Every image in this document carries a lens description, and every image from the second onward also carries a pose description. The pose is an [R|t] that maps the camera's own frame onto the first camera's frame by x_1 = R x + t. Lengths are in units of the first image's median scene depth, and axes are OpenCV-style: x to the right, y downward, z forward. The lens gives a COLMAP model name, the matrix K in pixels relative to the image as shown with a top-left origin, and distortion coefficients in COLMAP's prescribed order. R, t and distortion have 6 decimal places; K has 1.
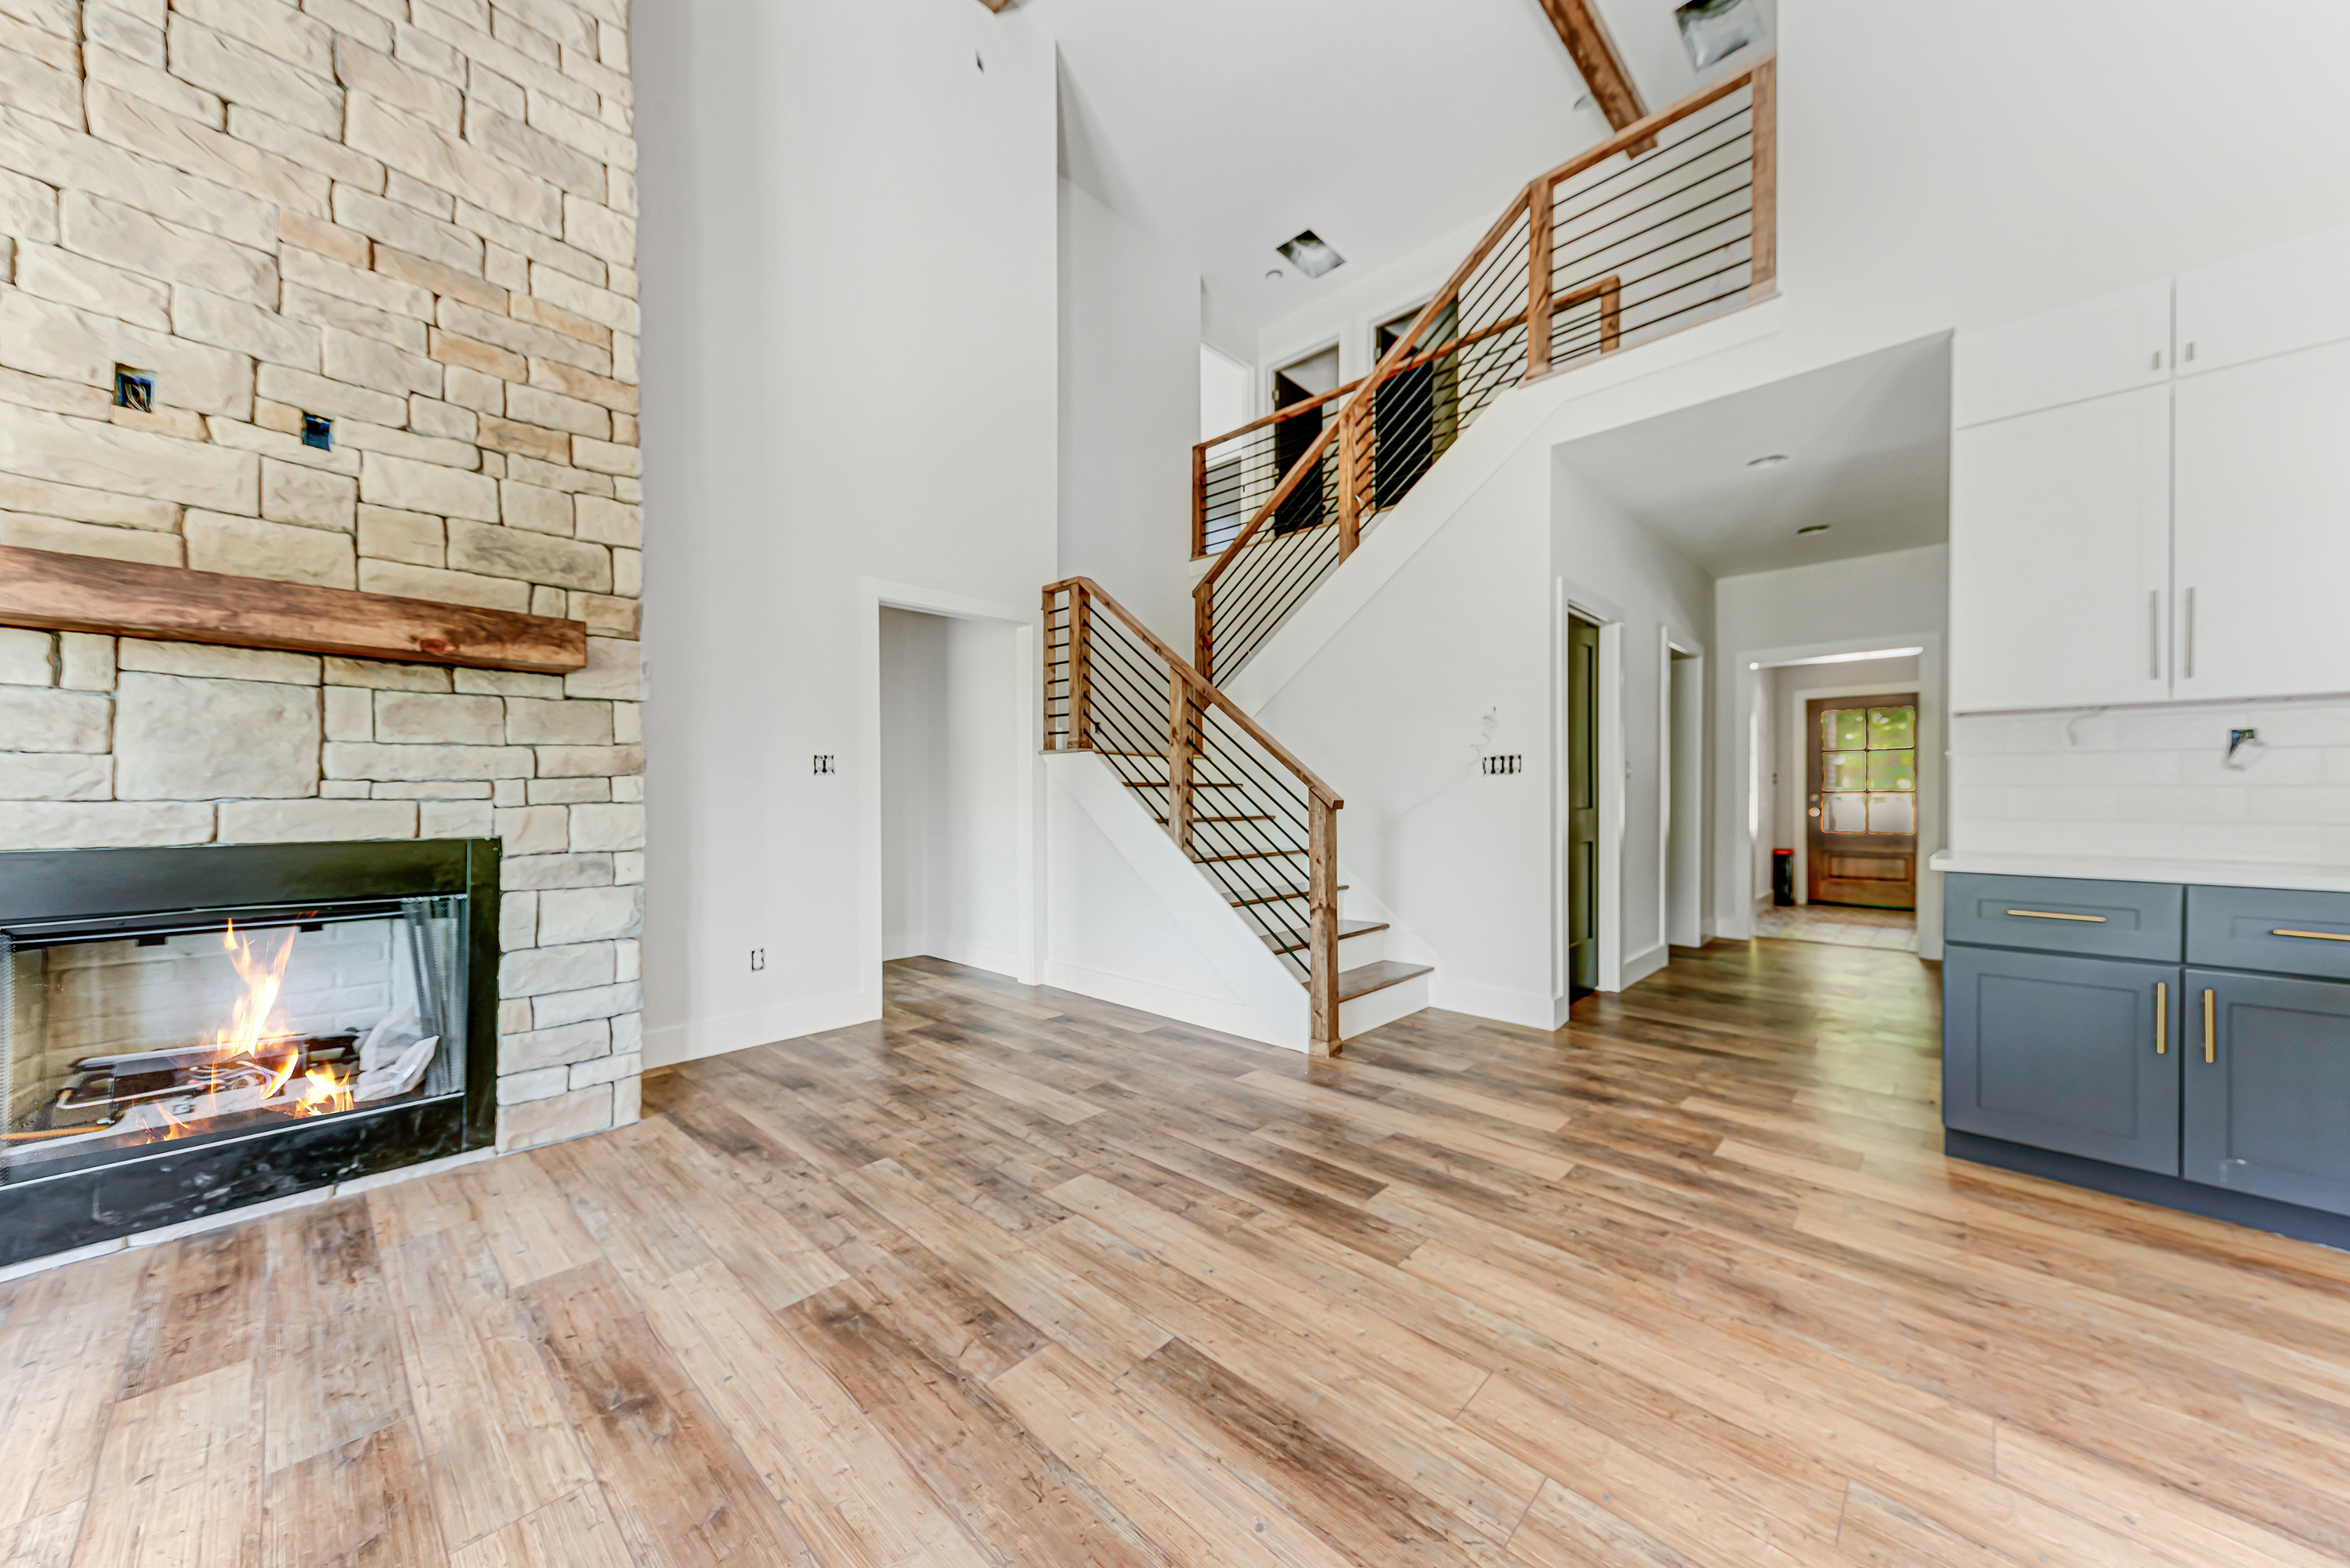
lens RADIAL K [[826.3, 0, 1189.5], [0, 826.3, 791.7], [0, 0, 1]] dist [0.020876, 0.000215]
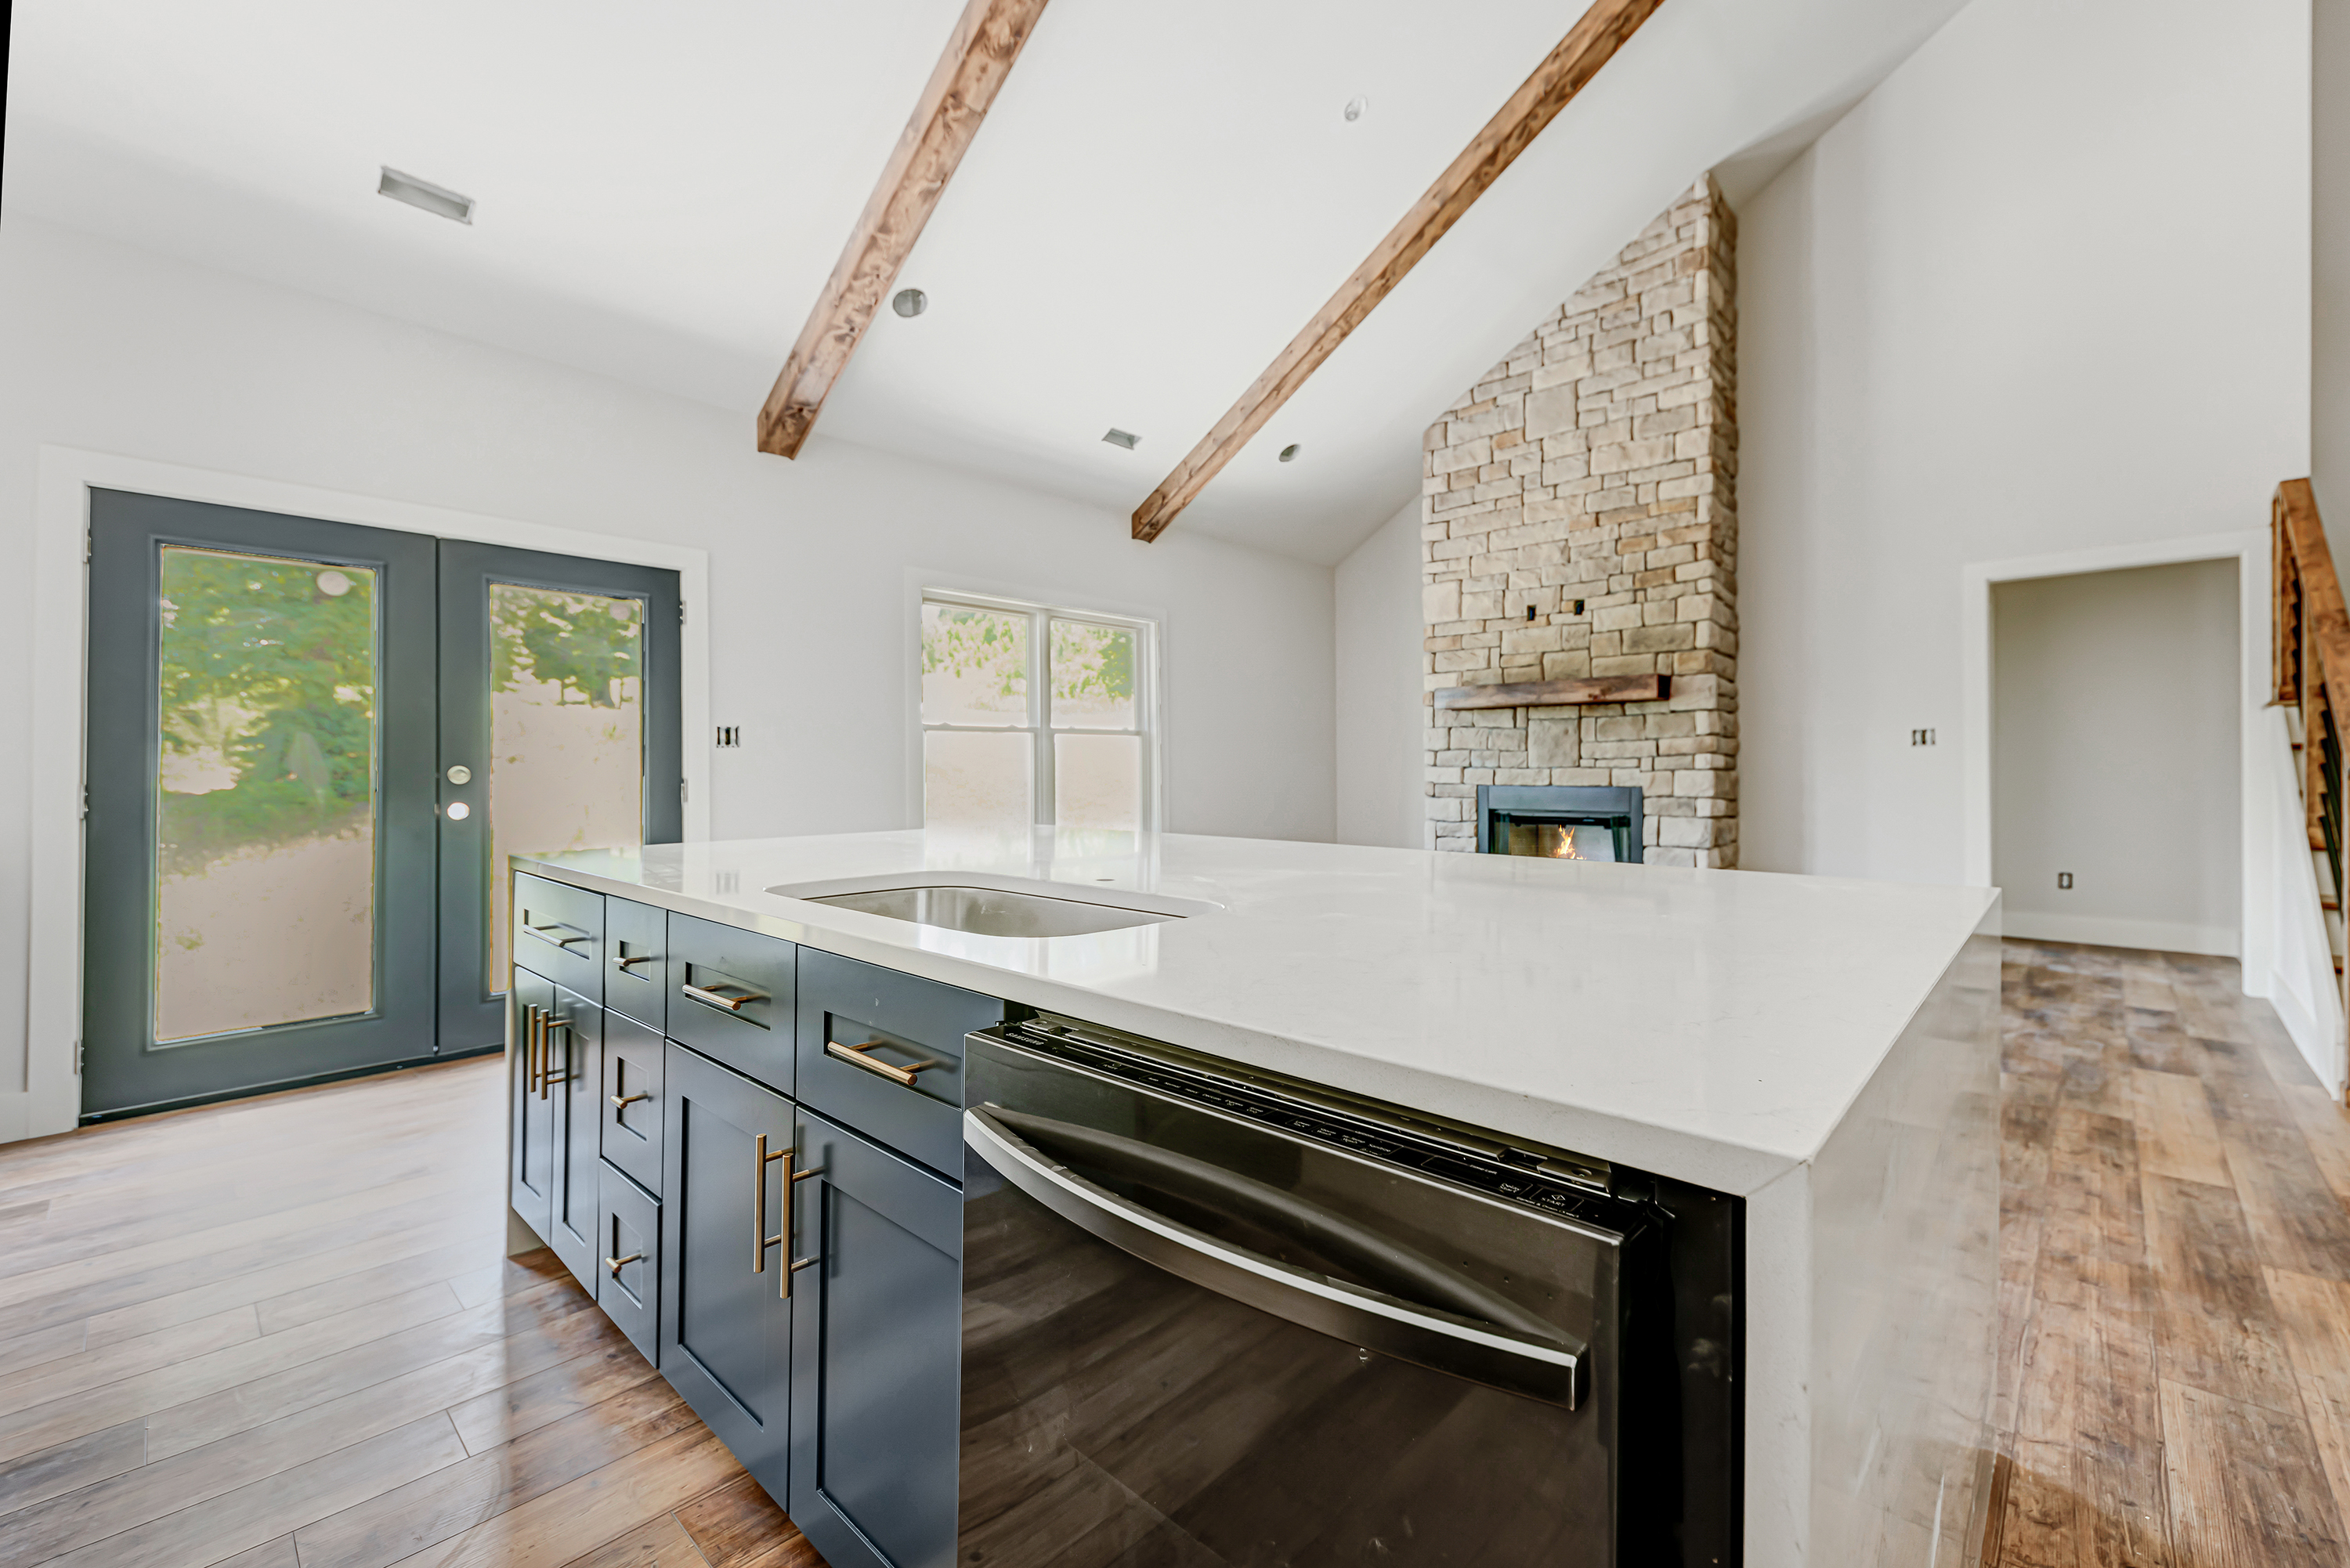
lens RADIAL K [[975.6, 0, 1168.1], [0, 975.6, 782.6], [0, 0, 1]] dist [0.012092, -0.000769]
pose [[-0.010776, 0.012760, -0.999861, 1.585808], [0.009057, 0.999879, 0.012662, 0.005732], [0.999901, -0.008920, -0.010891, -0.087500]]
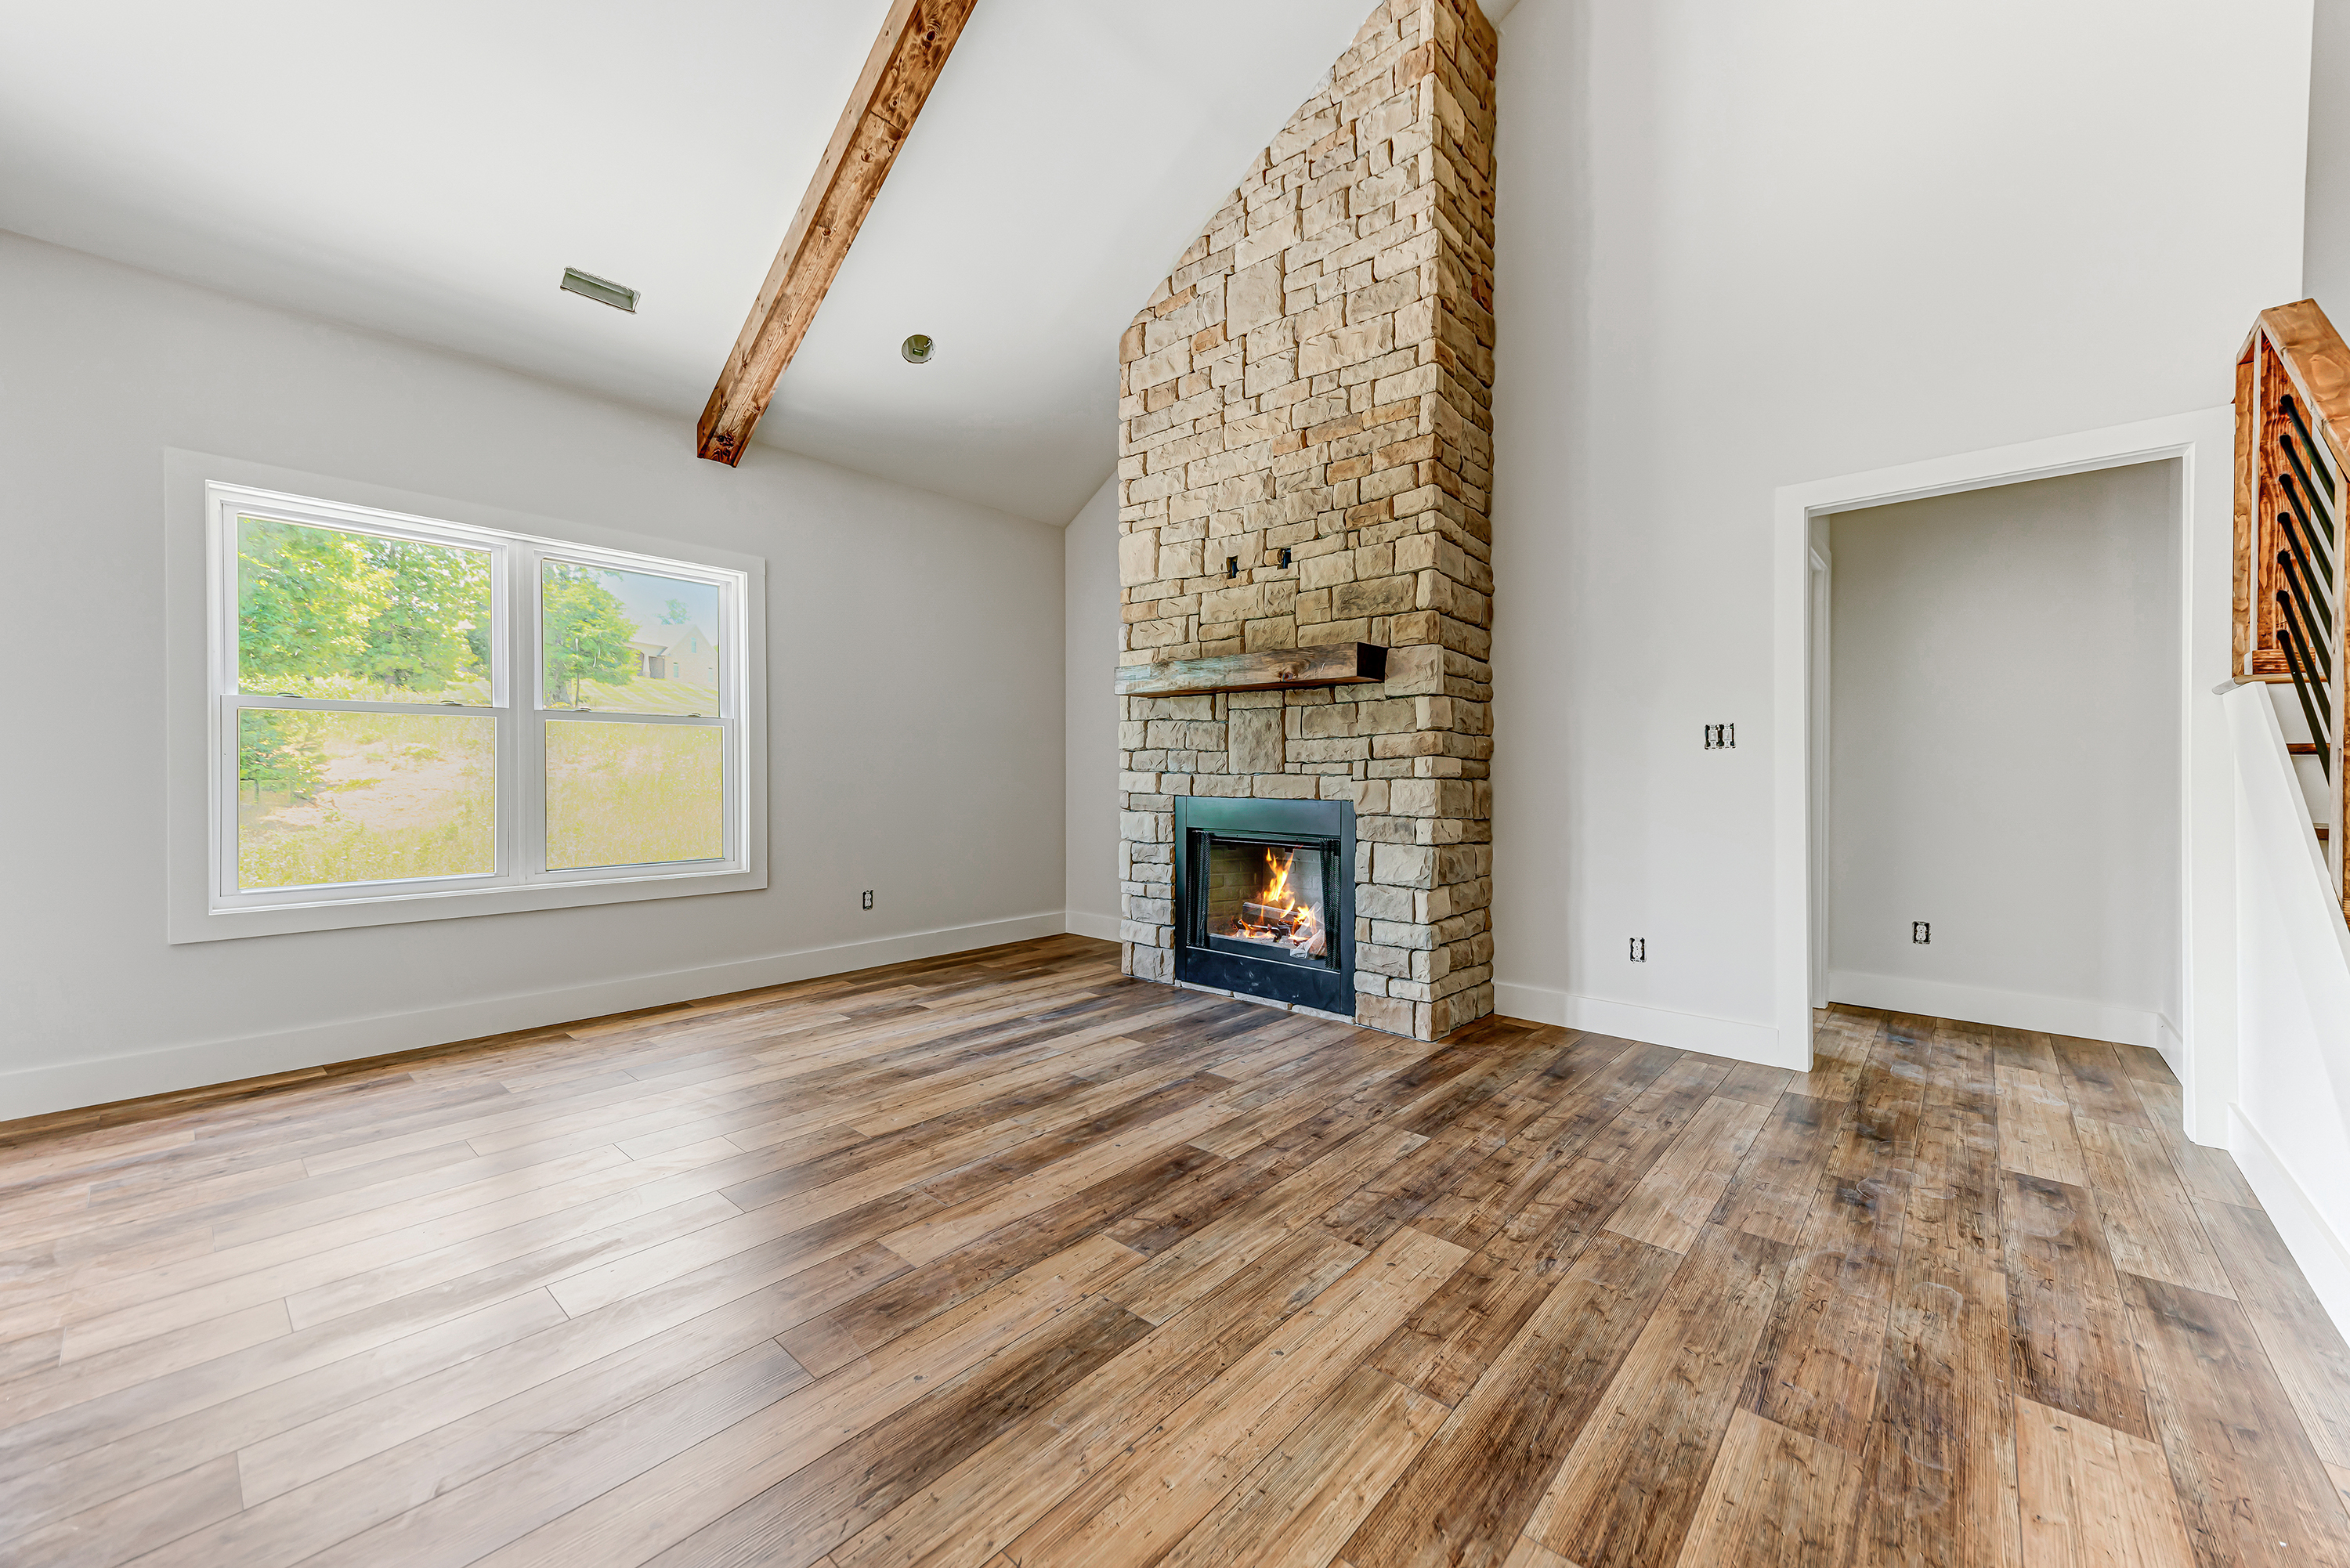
lens RADIAL K [[889.1, 0, 1177.0], [0, 889.1, 777.9], [0, 0, 1]] dist [0.021412, 0.000057]
pose [[0.020965, 0.005069, -0.999767, 0.735646], [-0.001235, 0.999987, 0.005045, 0.007982], [0.999779, 0.001129, 0.020971, 0.720942]]
